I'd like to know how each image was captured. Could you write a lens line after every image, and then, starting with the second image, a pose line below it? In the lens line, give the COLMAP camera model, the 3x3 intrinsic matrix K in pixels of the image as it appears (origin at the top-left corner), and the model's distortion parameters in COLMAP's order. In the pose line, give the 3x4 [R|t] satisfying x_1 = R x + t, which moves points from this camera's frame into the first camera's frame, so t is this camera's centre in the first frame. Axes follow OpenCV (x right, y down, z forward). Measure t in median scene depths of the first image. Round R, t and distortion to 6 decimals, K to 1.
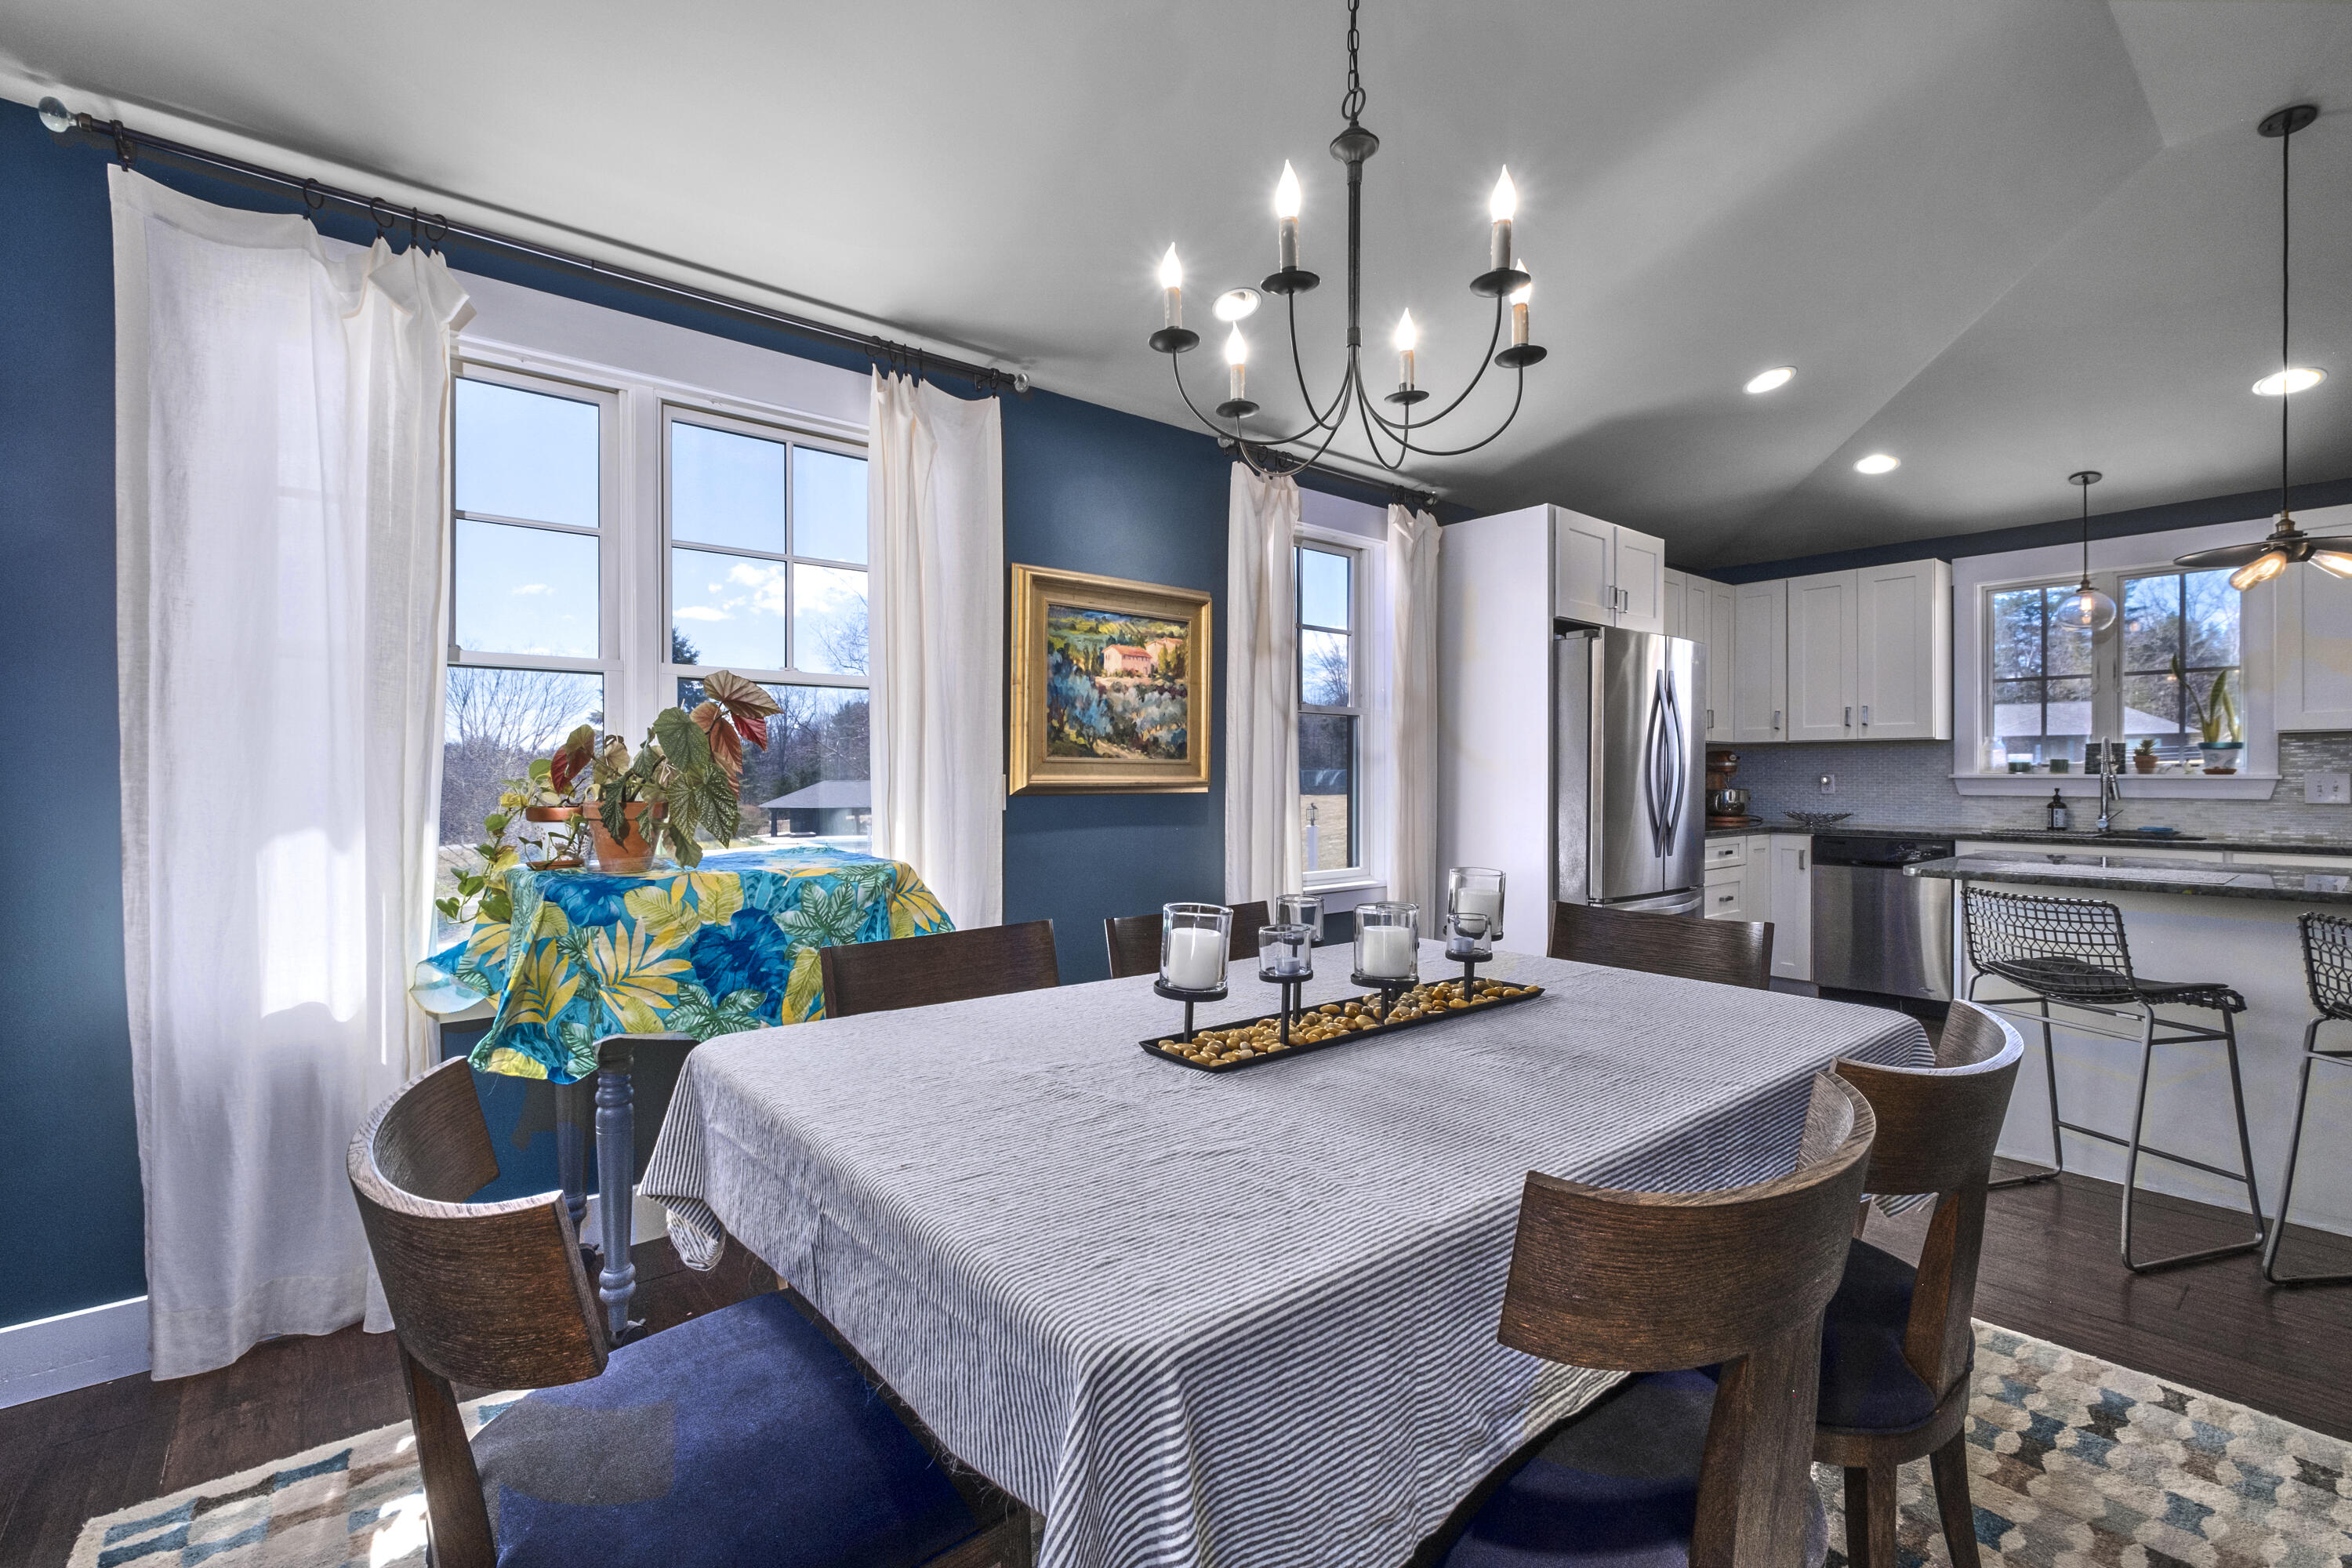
lens RADIAL K [[1041.6, 0, 1160.8], [0, 1041.6, 777.7], [0, 0, 1]] dist [-0.006148, -0.000230]
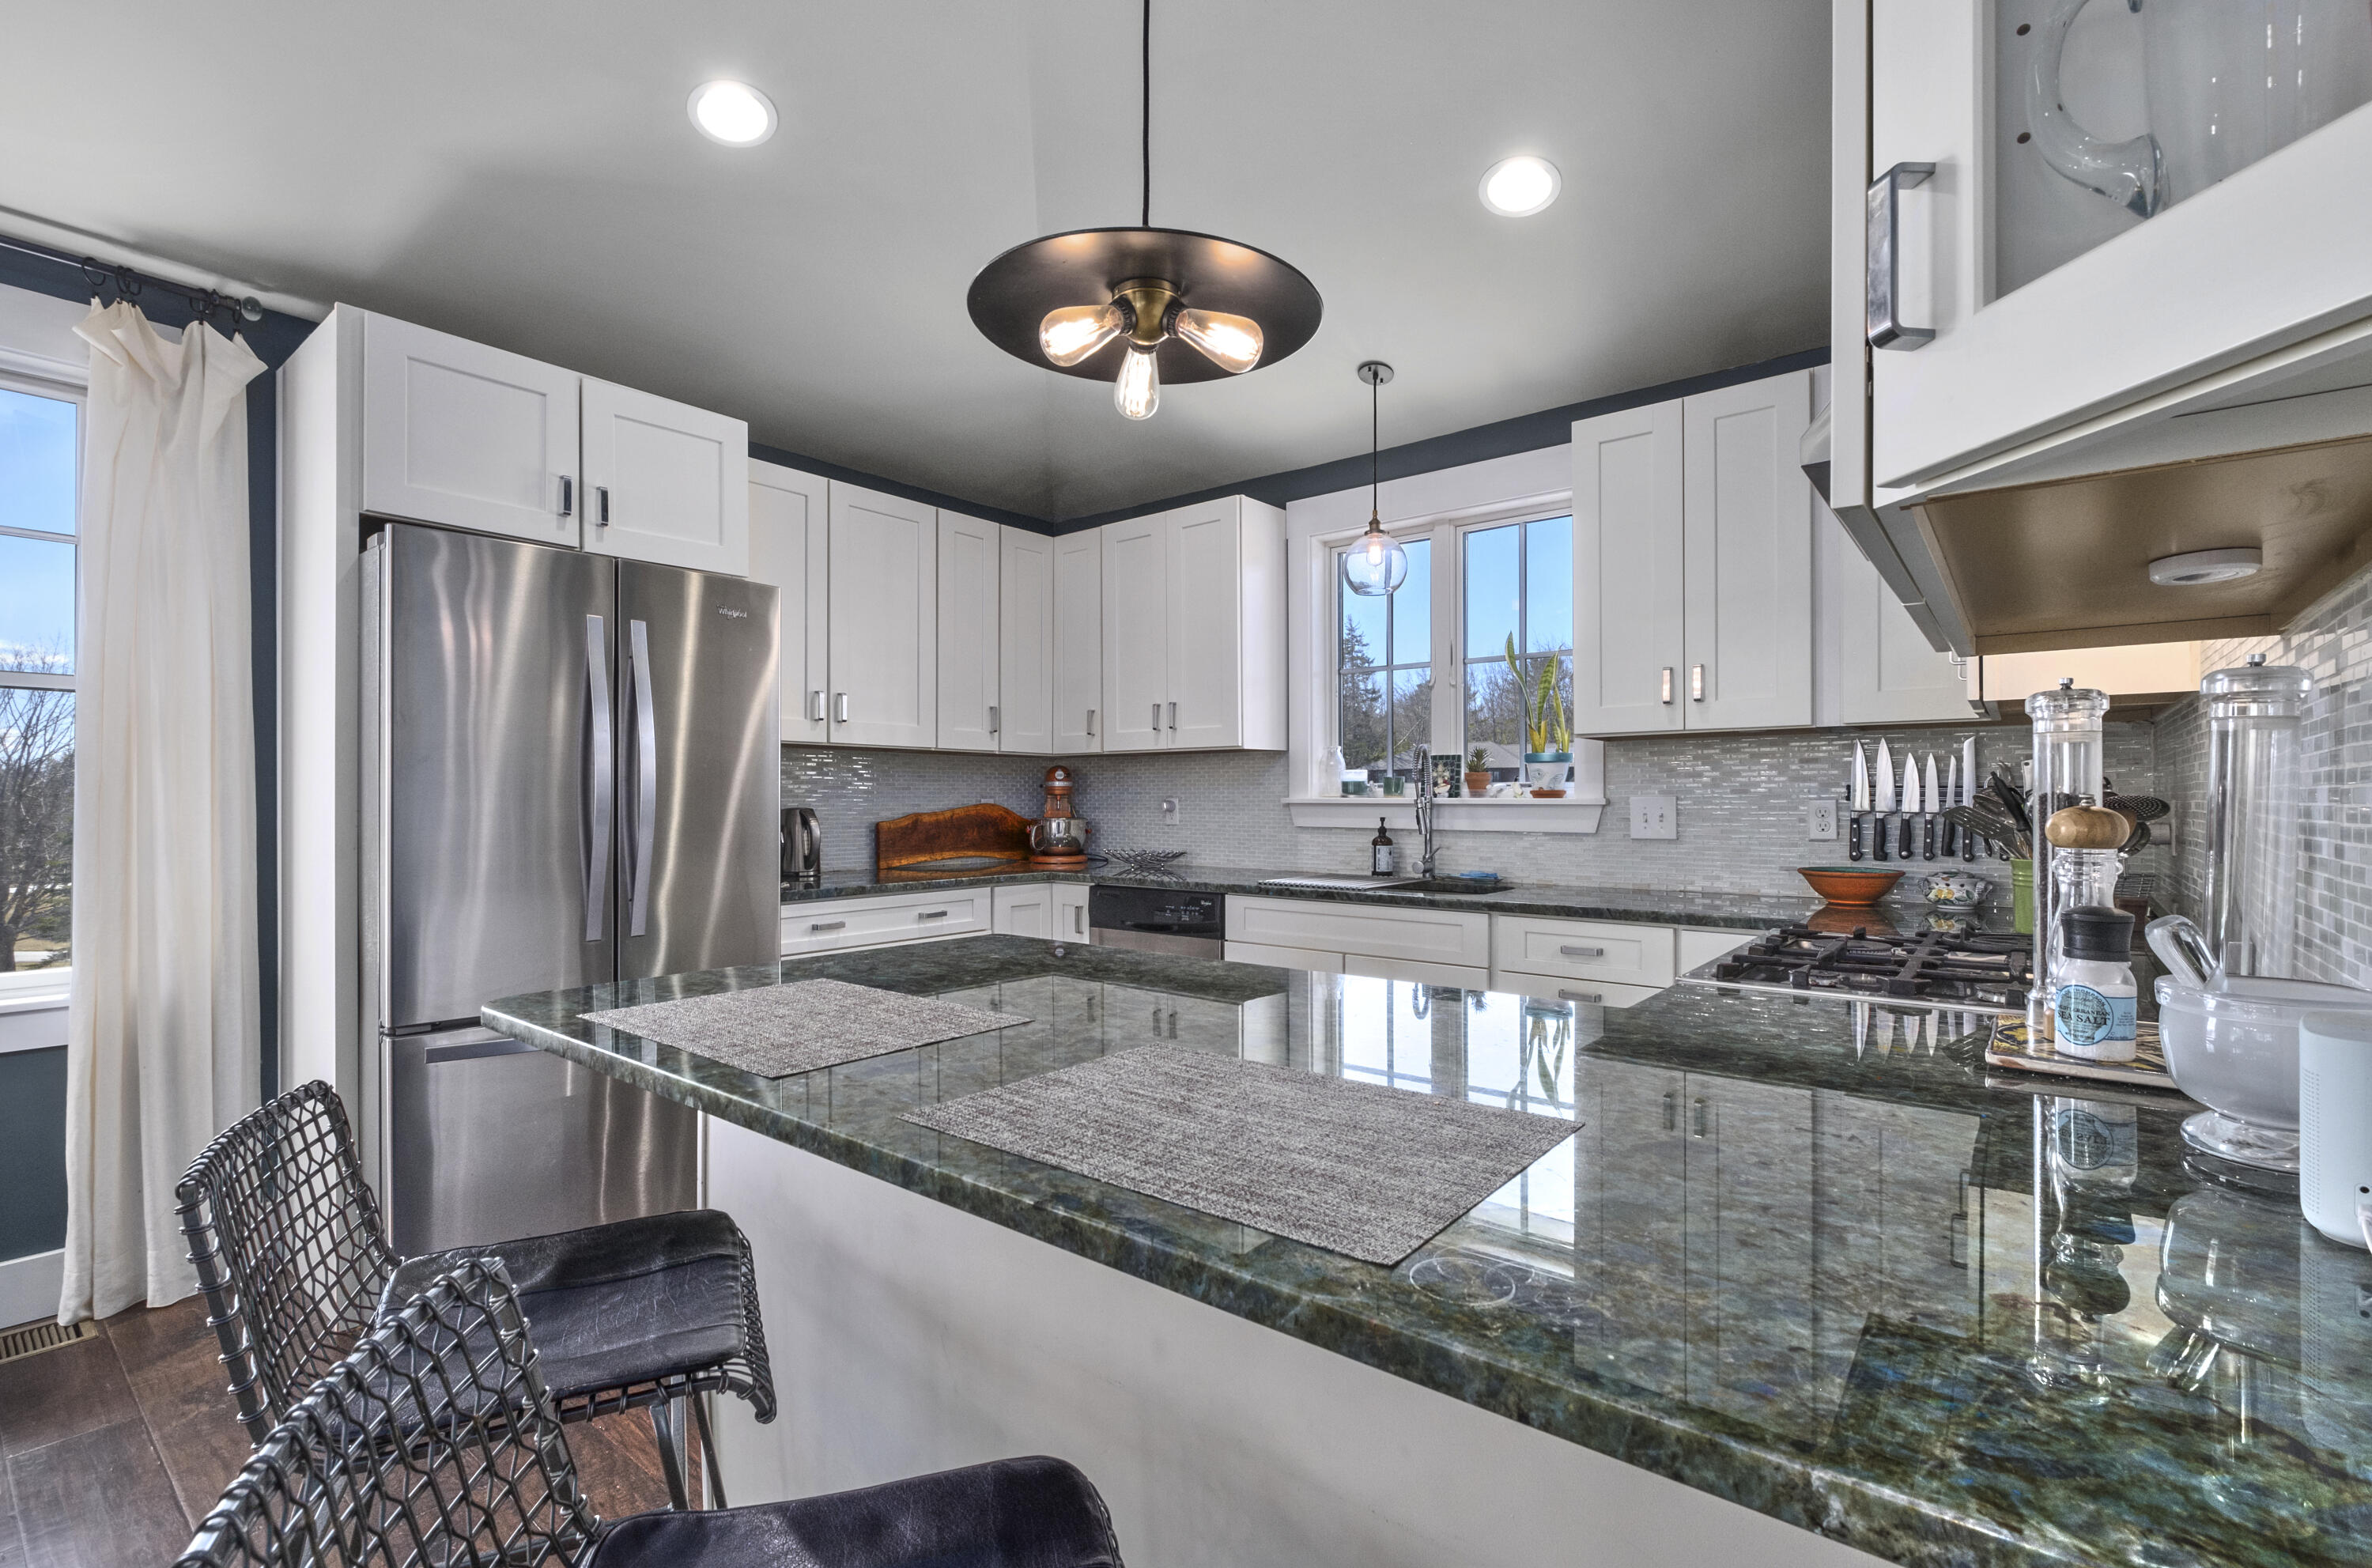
lens RADIAL K [[1050.5, 0, 1197.7], [0, 1050.5, 793.9], [0, 0, 1]] dist [-0.006148, -0.000230]
pose [[0.978483, 0.000062, 0.206327, 0.807544], [0.001584, 0.999968, -0.007811, -0.000905], [-0.206321, 0.007970, 0.978452, 0.430178]]
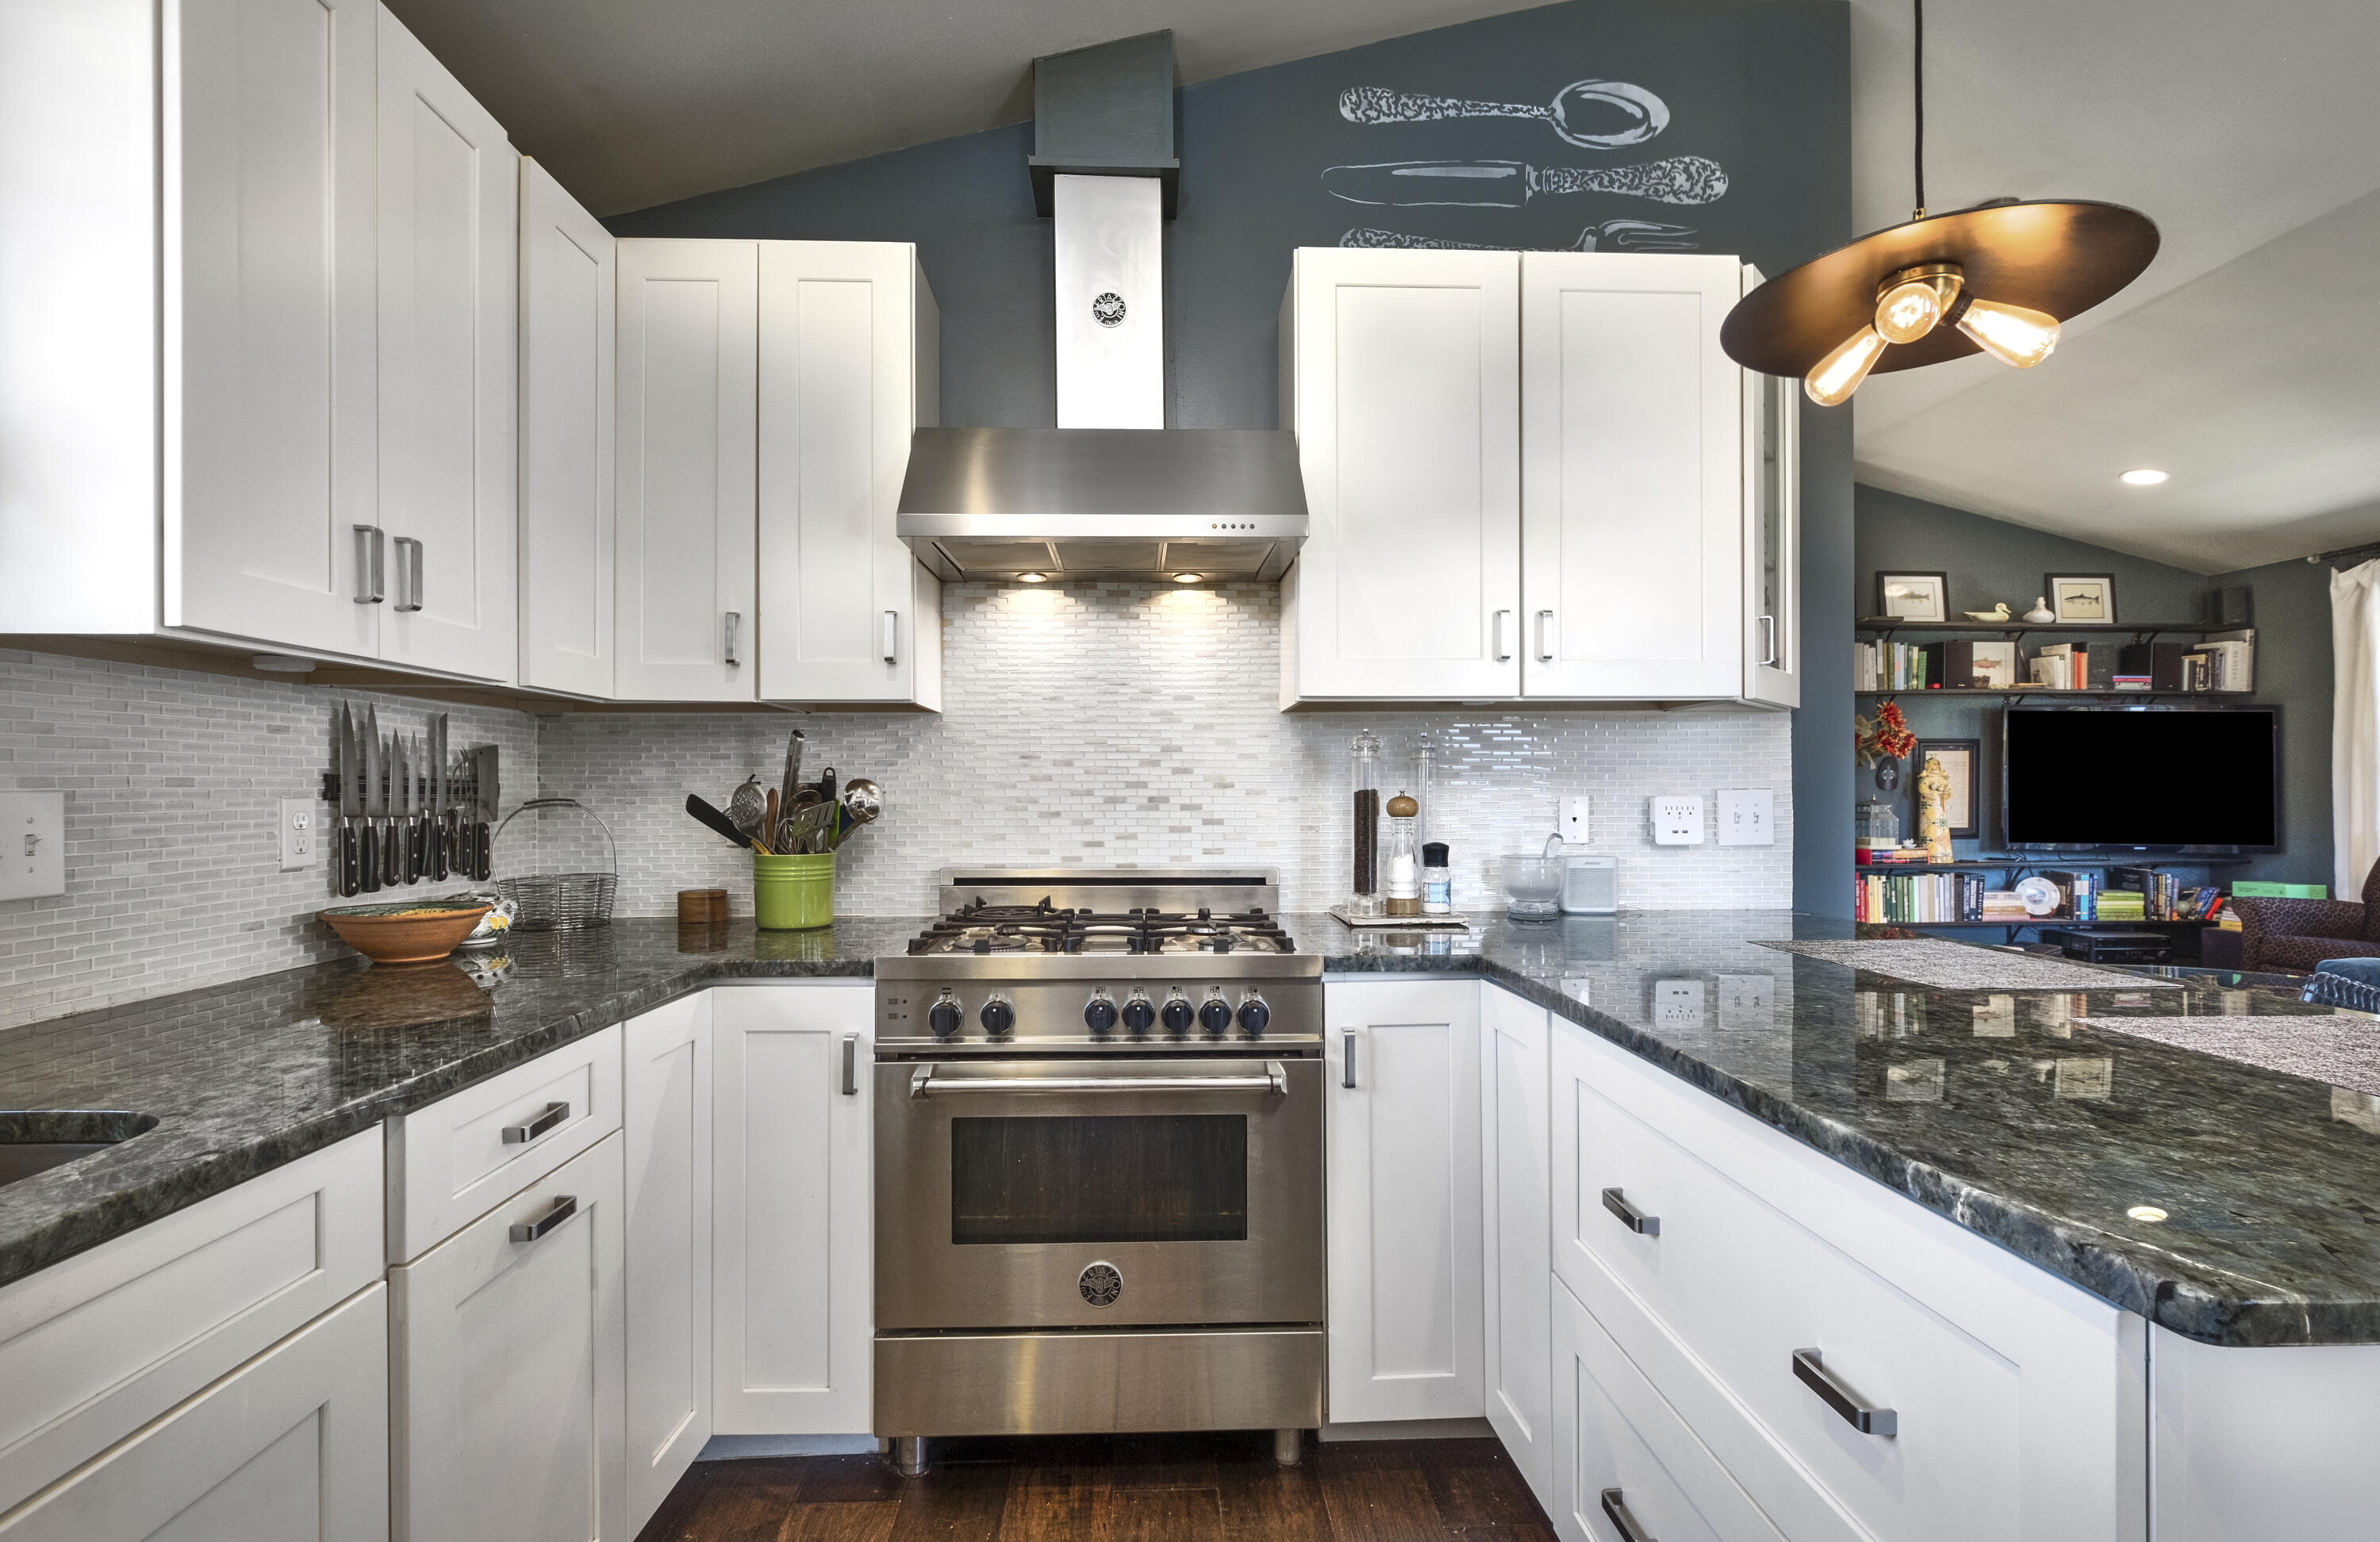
lens RADIAL K [[1057.5, 0, 1188.9], [0, 1057.5, 797.3], [0, 0, 1]] dist [-0.009932, 0.002295]
pose [[-0.796200, 0.001408, 0.605033, 0.848160], [0.005913, 0.999968, 0.005454, -0.002451], [-0.605005, 0.007920, -0.796182, 1.236515]]
